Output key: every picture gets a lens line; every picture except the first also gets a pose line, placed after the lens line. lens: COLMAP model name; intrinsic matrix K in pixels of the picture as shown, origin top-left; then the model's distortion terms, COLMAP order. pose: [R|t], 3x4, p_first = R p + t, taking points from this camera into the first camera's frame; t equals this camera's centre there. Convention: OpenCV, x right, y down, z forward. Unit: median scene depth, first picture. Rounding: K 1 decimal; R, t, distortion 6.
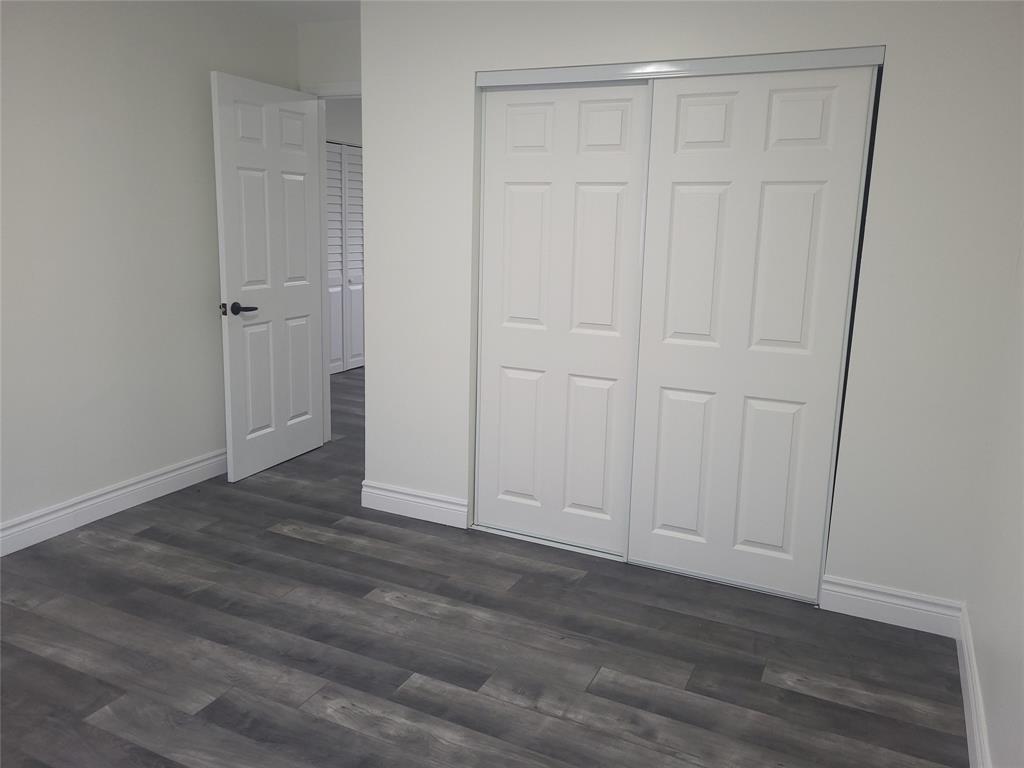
lens RADIAL K [[790.6, 0, 512.0], [0, 790.6, 384.0], [0, 0, 1]] dist [0.055526, -0.052729]
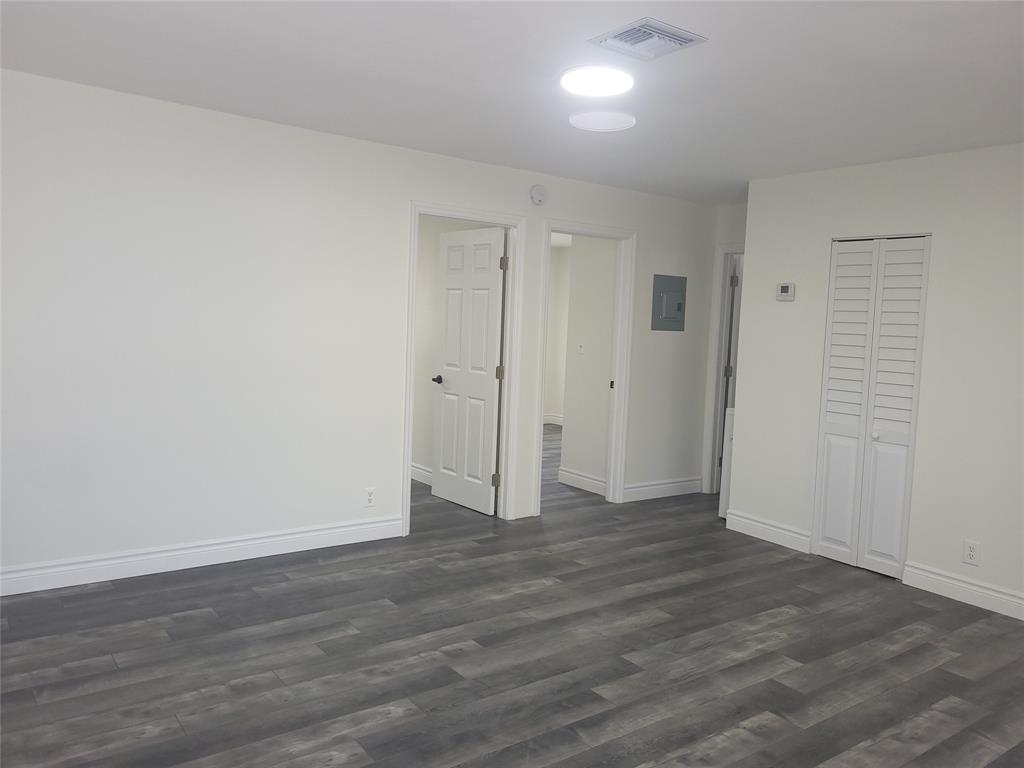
lens RADIAL K [[790.6, 0, 512.0], [0, 790.6, 384.0], [0, 0, 1]] dist [0.055526, -0.052729]
pose [[-0.455494, 0.028397, -0.889786, 0.531274], [-0.242187, 0.957841, 0.154548, -0.203302], [0.856663, 0.285890, -0.429413, 1.021449]]
